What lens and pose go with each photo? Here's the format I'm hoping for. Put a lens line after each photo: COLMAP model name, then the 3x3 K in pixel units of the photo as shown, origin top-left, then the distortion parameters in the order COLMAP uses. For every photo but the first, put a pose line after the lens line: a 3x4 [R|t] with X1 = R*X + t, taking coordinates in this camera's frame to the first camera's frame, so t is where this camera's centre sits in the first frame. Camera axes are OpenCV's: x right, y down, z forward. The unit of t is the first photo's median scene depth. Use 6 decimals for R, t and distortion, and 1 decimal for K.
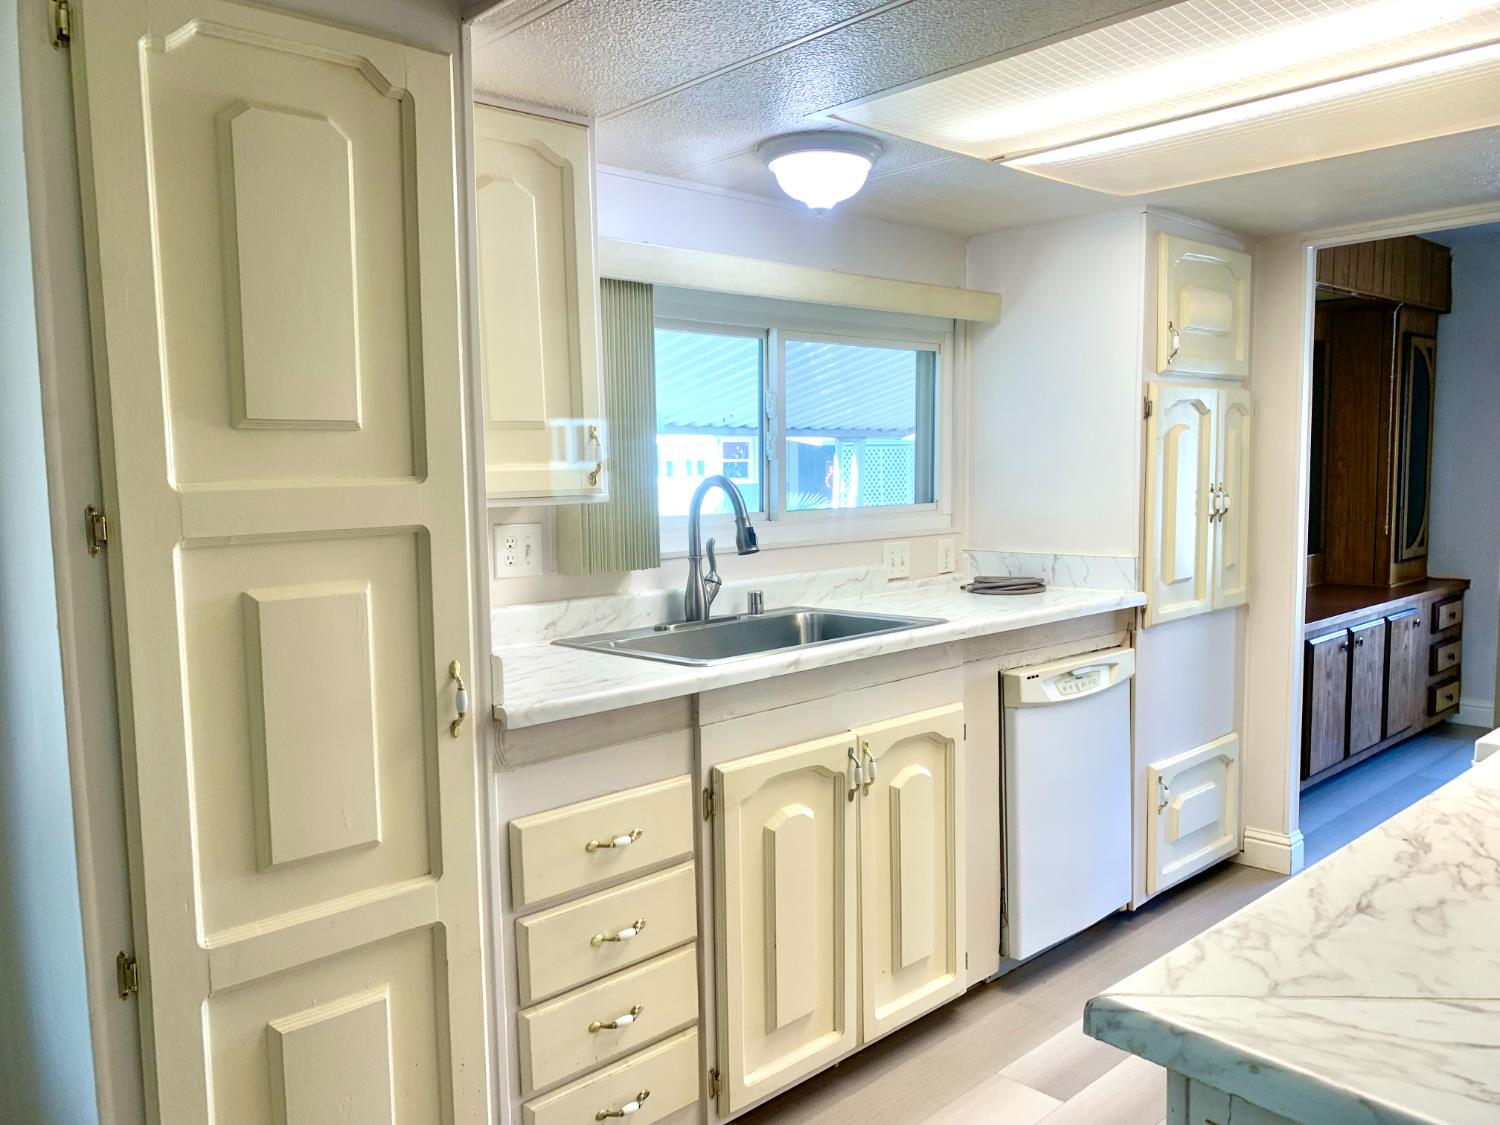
lens RADIAL K [[1150.7, 0, 750.0], [0, 1150.7, 562.5], [0, 0, 1]] dist [0.002544, 0.004337]
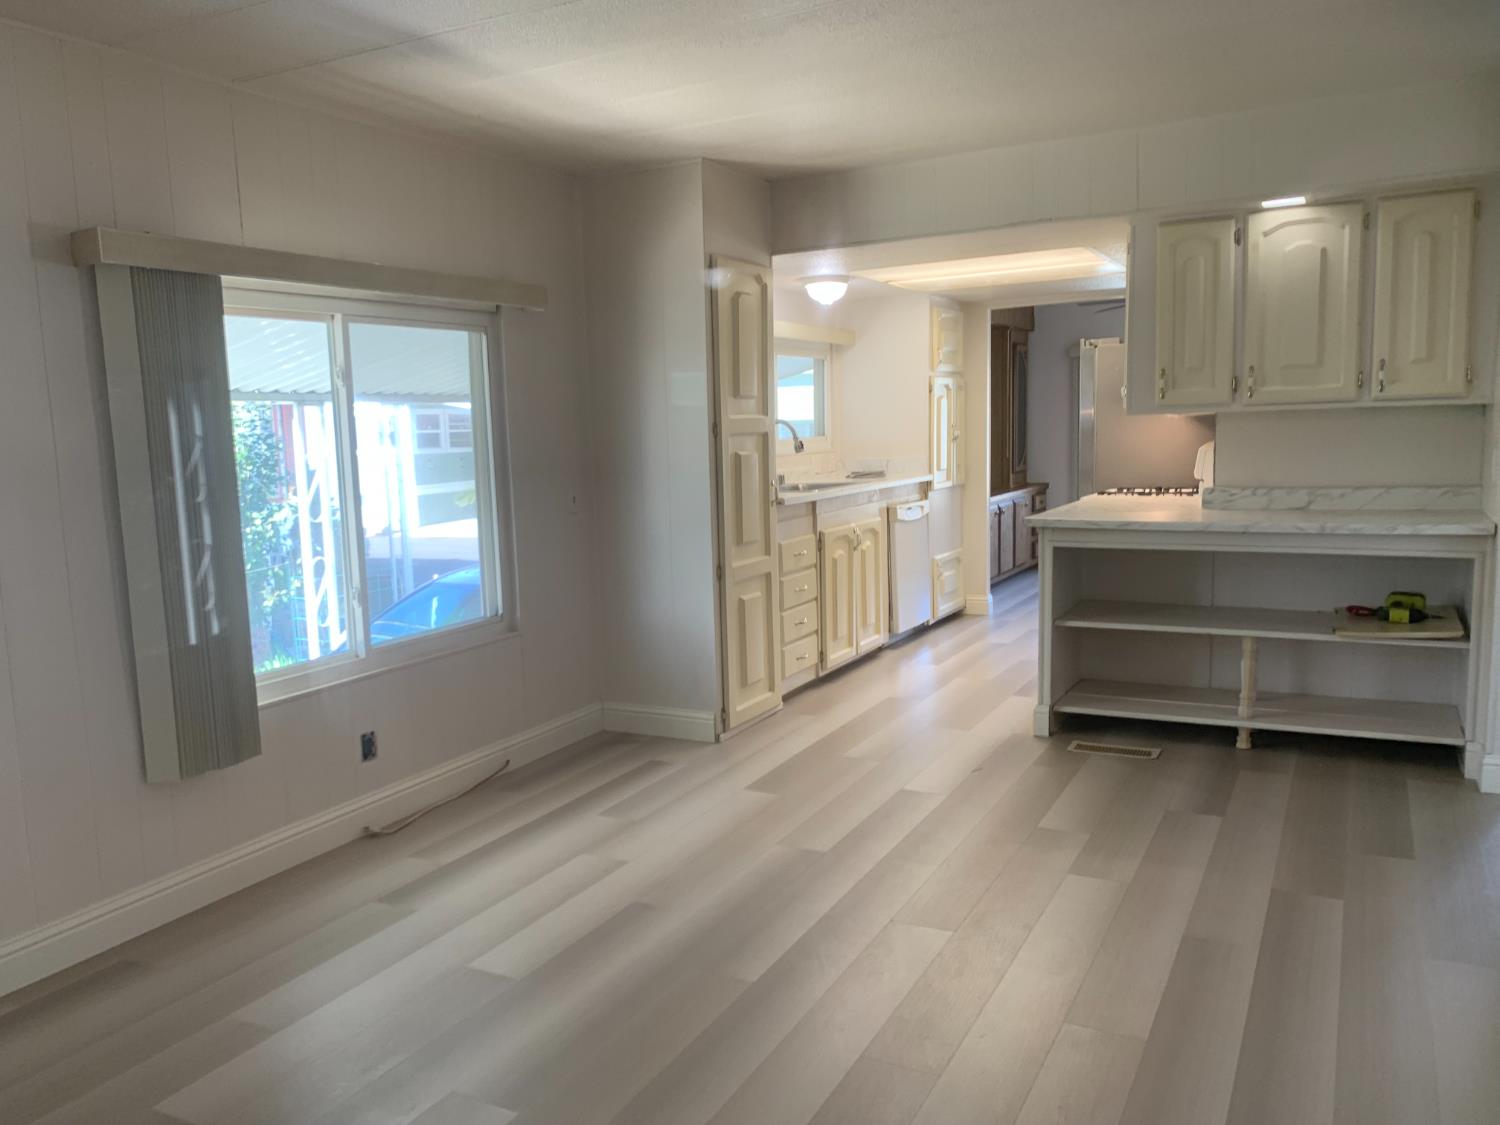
lens RADIAL K [[1136.6, 0, 750.0], [0, 1136.6, 562.5], [0, 0, 1]] dist [0.077295, -0.072809]
pose [[0.945169, -0.046133, 0.323306, -0.687257], [0.037206, 0.998738, 0.033743, 0.107630], [-0.324454, -0.019864, 0.945693, -0.924551]]
